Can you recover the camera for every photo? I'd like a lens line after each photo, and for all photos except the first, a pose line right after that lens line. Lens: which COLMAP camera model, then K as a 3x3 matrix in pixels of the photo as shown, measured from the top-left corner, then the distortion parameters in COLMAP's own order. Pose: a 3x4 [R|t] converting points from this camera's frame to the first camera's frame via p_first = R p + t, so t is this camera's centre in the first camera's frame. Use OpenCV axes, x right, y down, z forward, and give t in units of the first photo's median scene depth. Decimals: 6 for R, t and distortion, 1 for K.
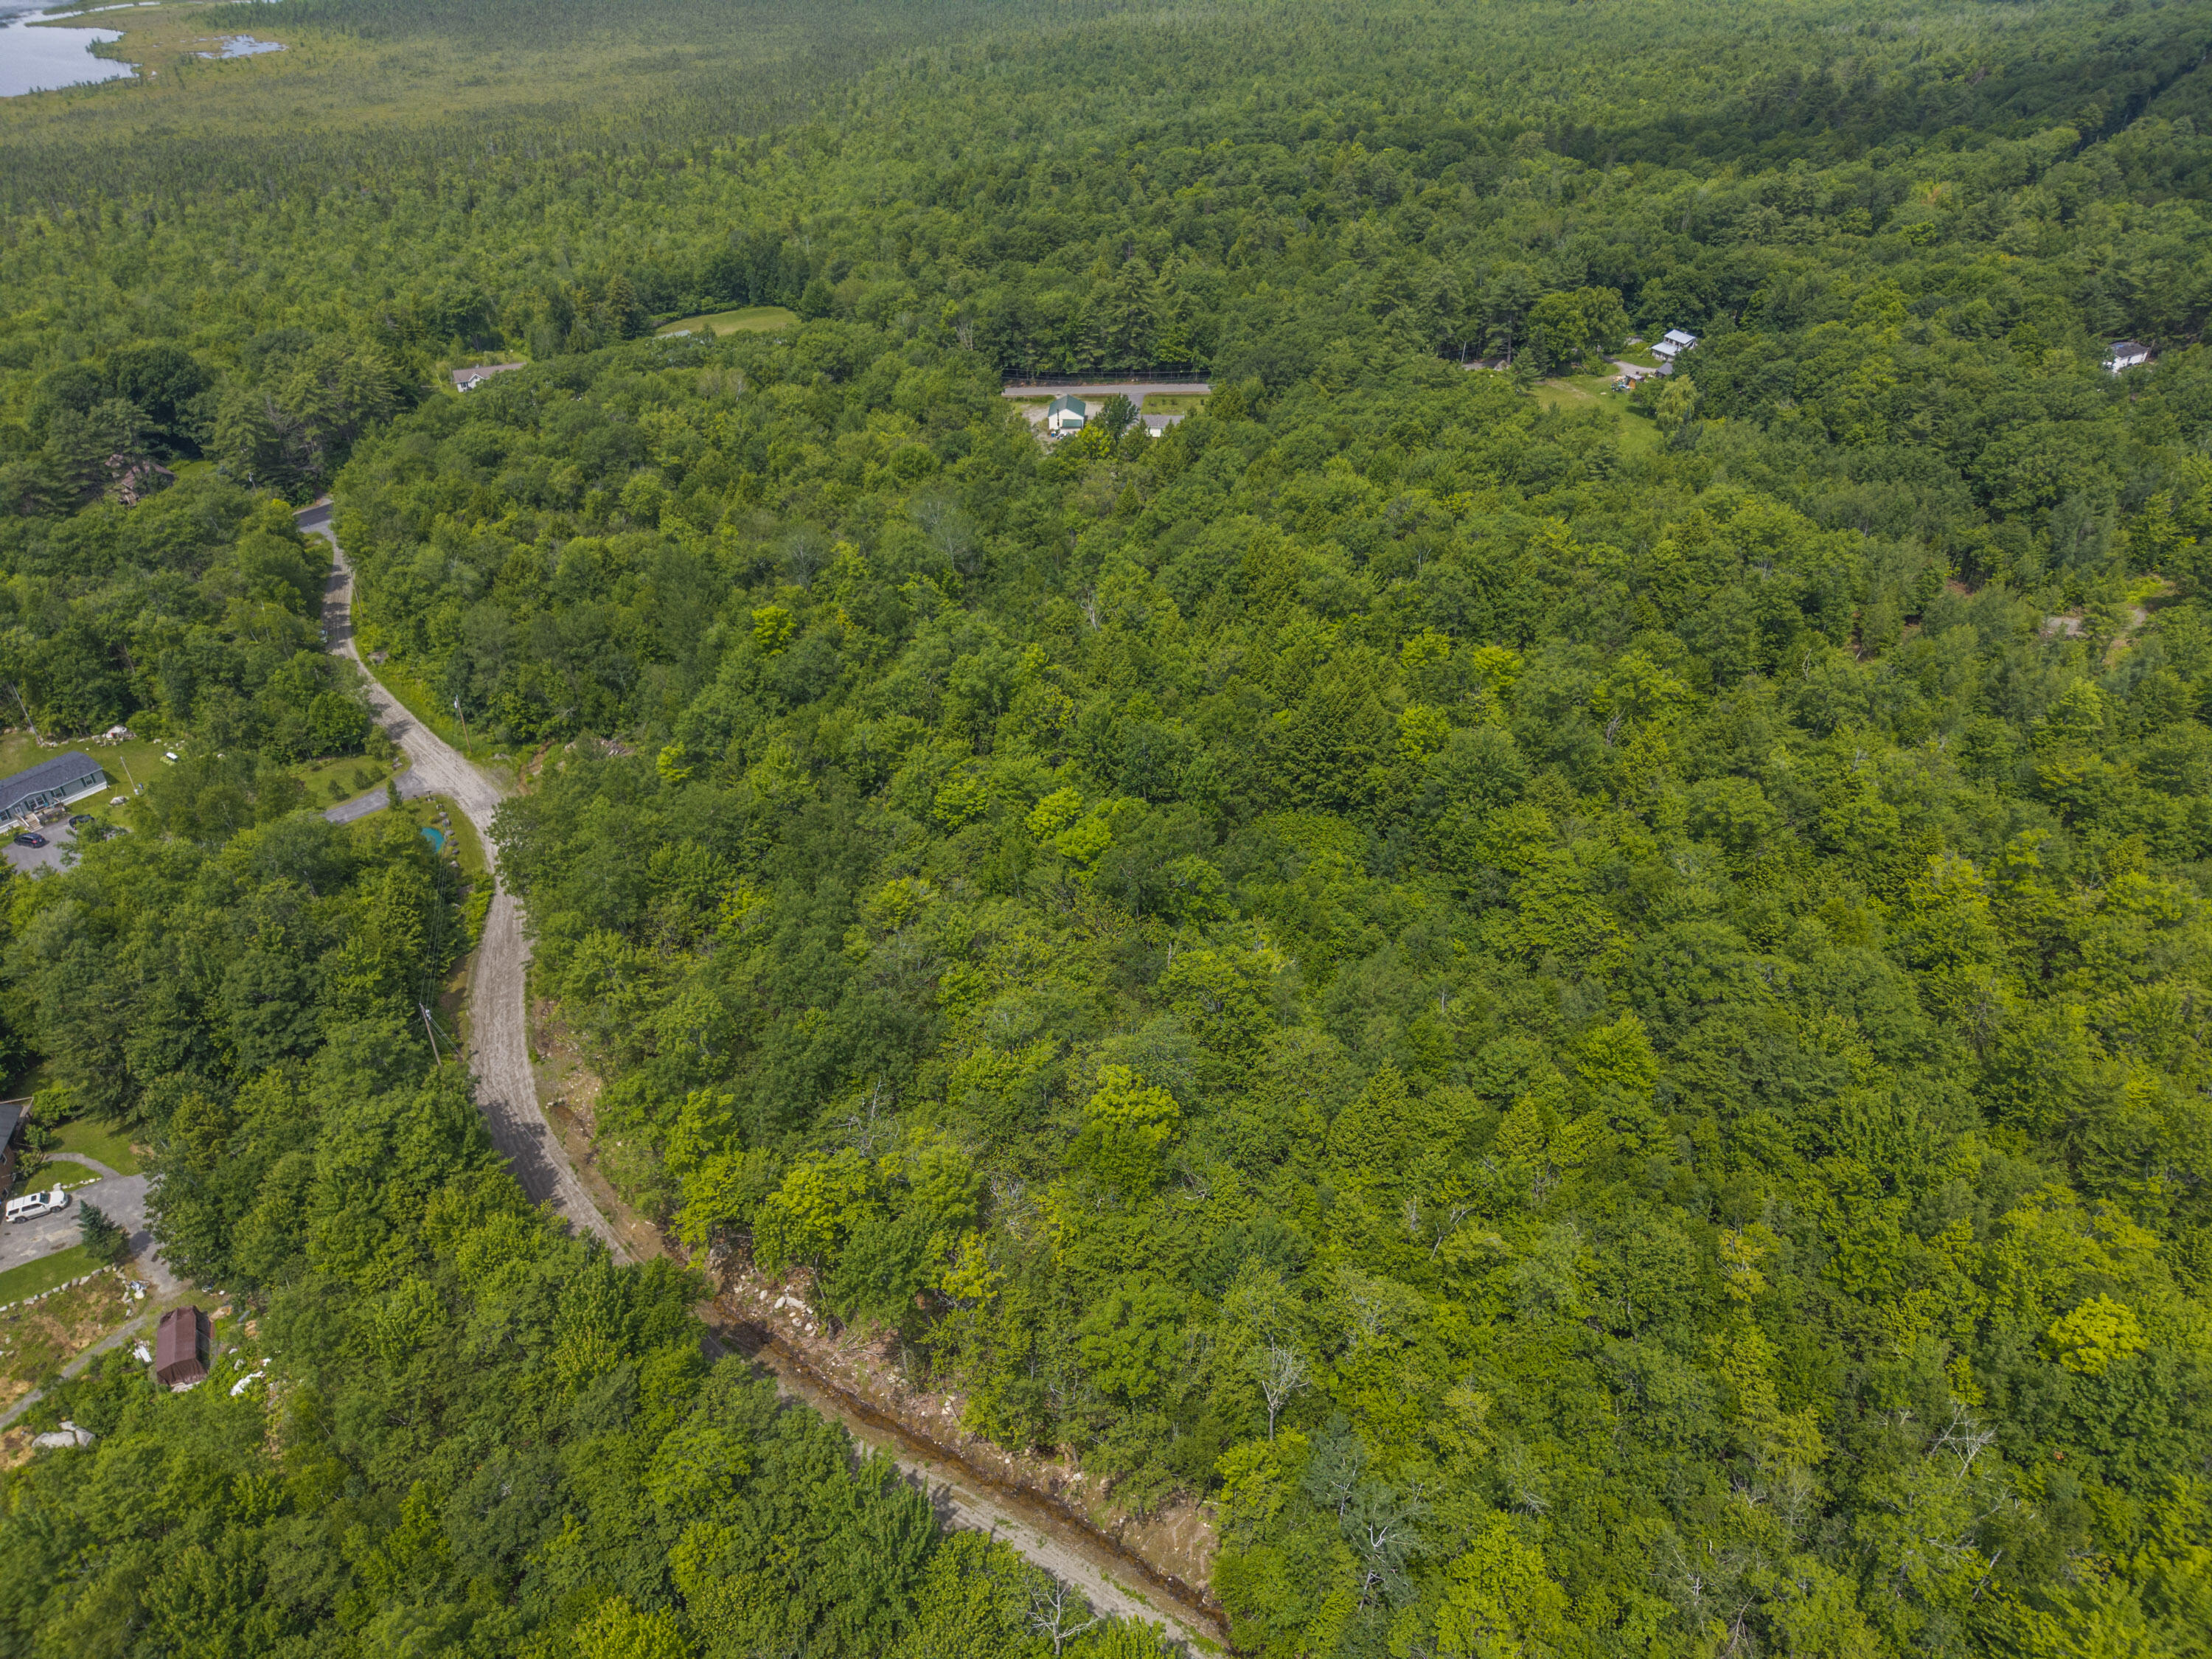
lens RADIAL K [[1482.0, 0, 1105.1], [0, 1482.0, 827.6], [0, 0, 1]] dist [0.009384, -0.004323]
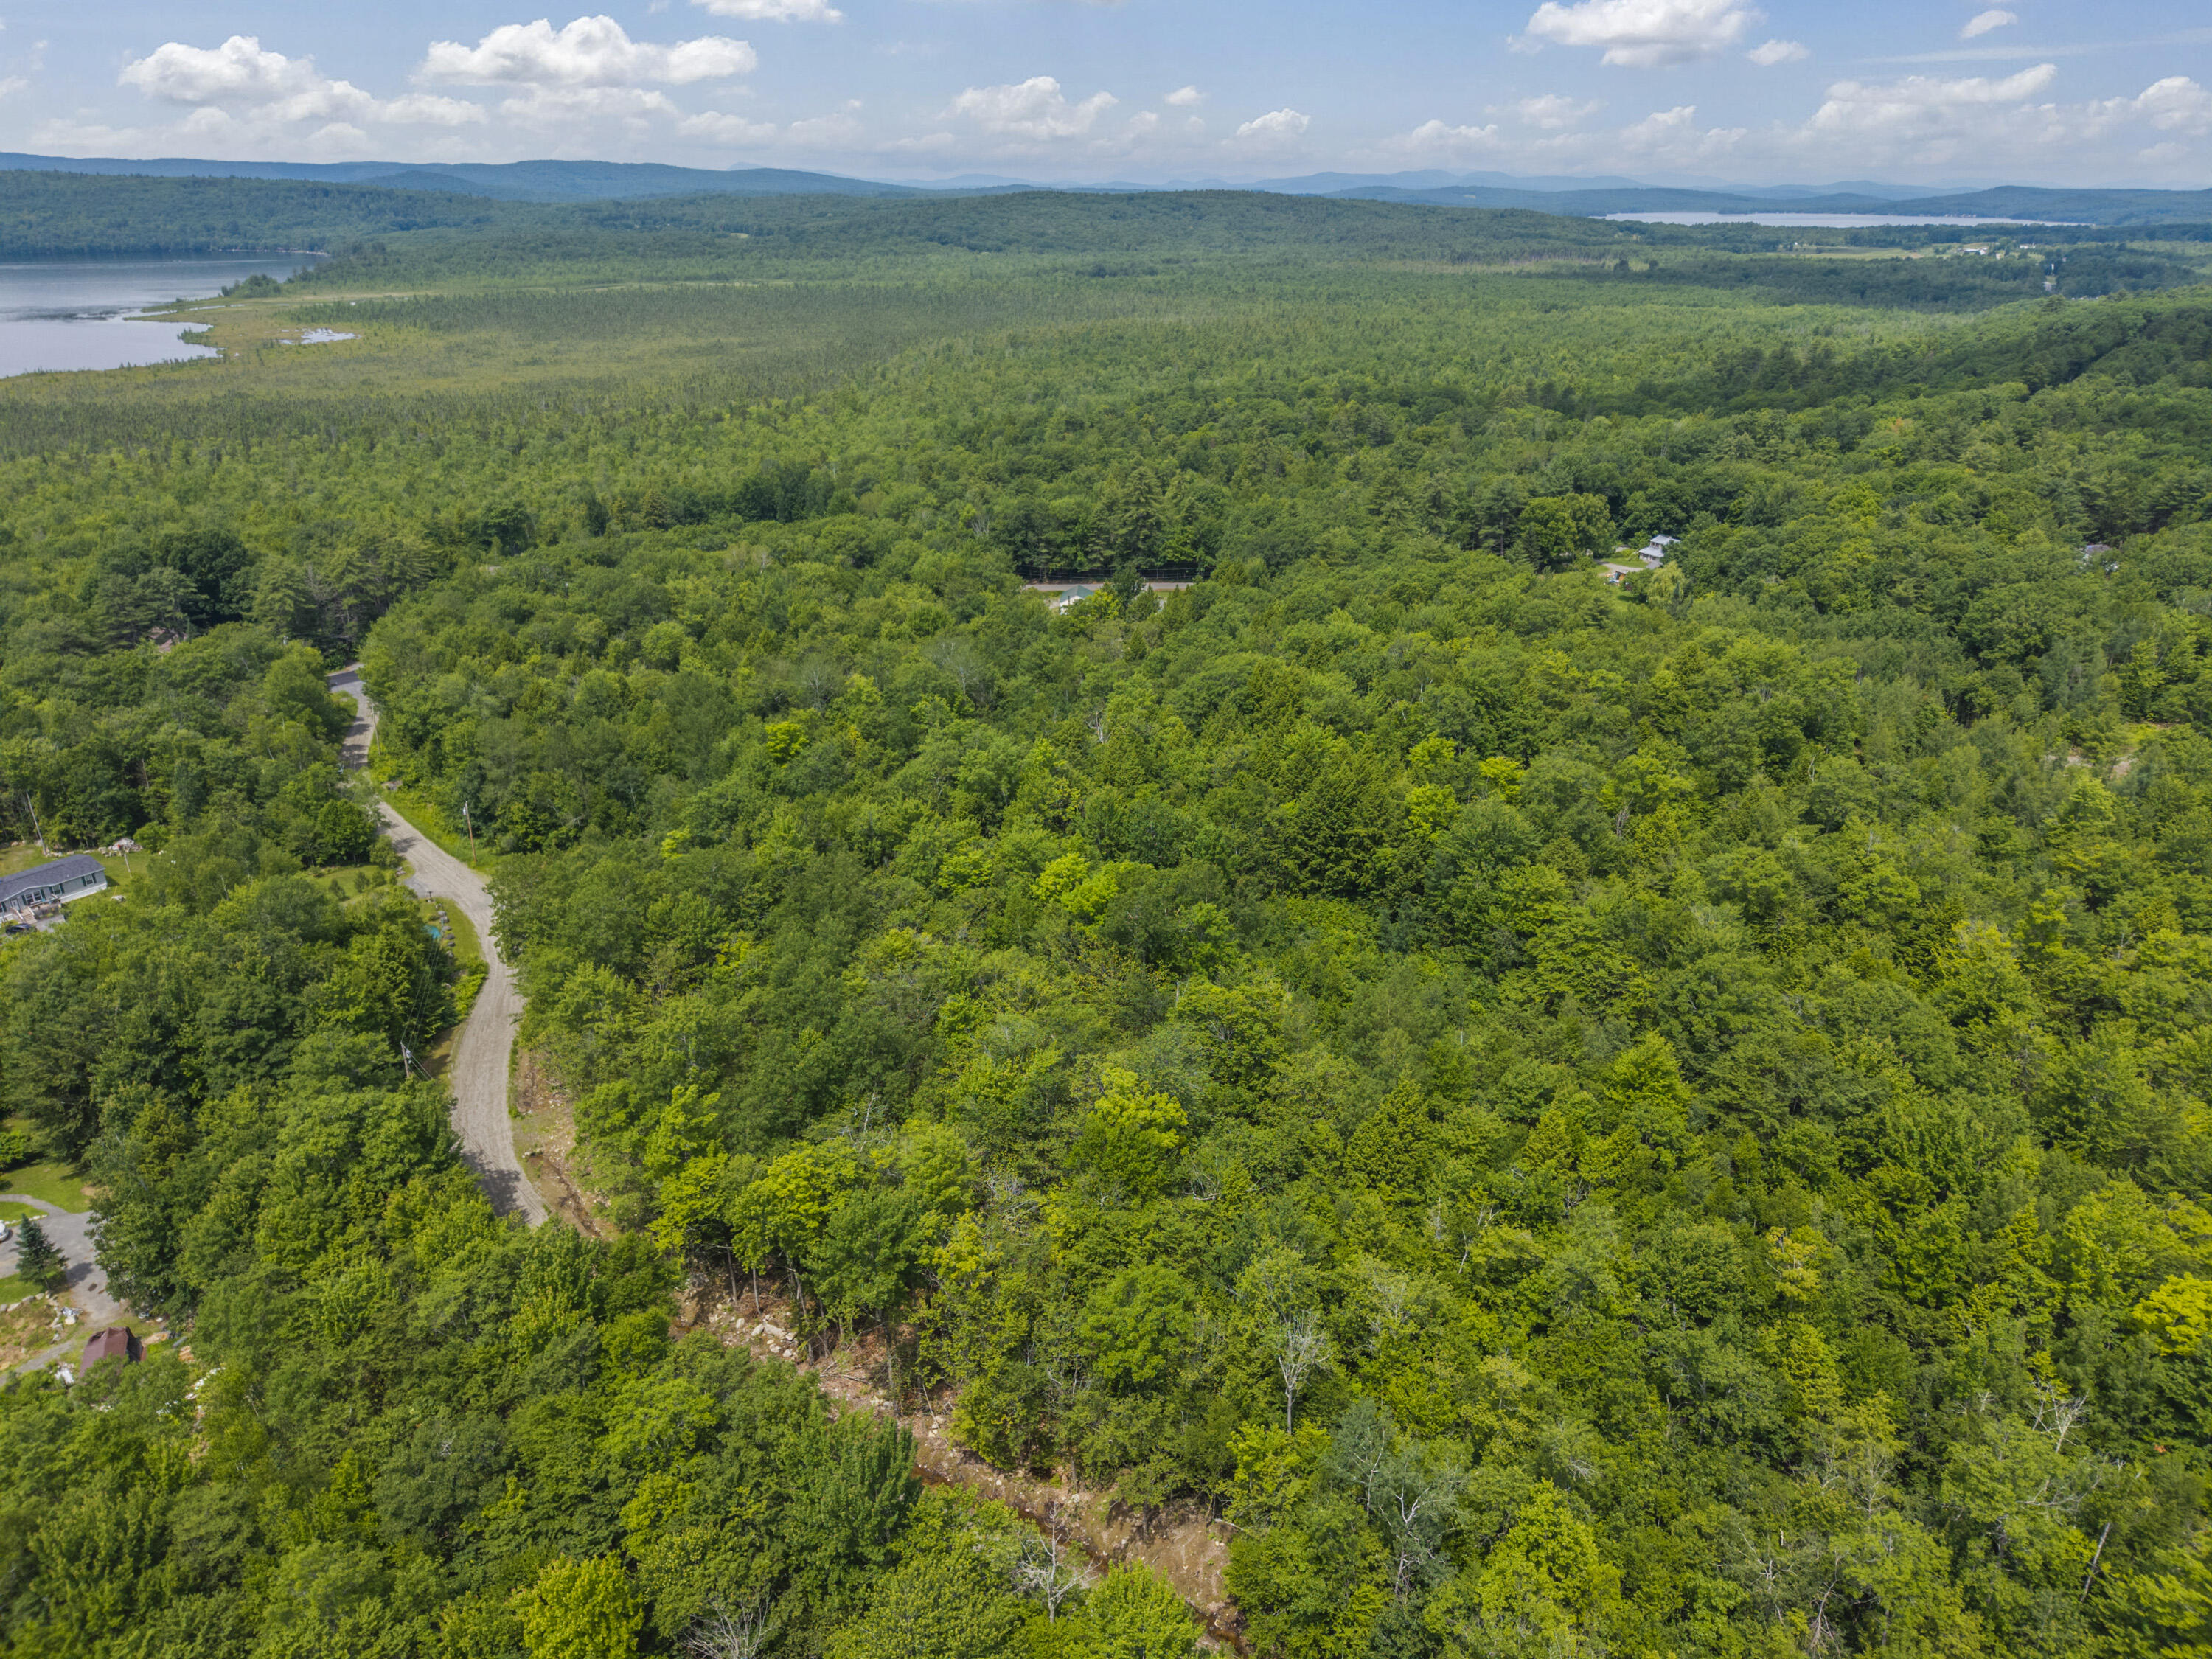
lens RADIAL K [[1482.0, 0, 1105.1], [0, 1482.0, 827.6], [0, 0, 1]] dist [0.009384, -0.004323]
pose [[0.999949, 0.008930, -0.004726, -0.000132], [-0.009653, 0.982502, -0.186004, 0.142516], [0.002983, 0.186040, 0.982538, 0.023969]]
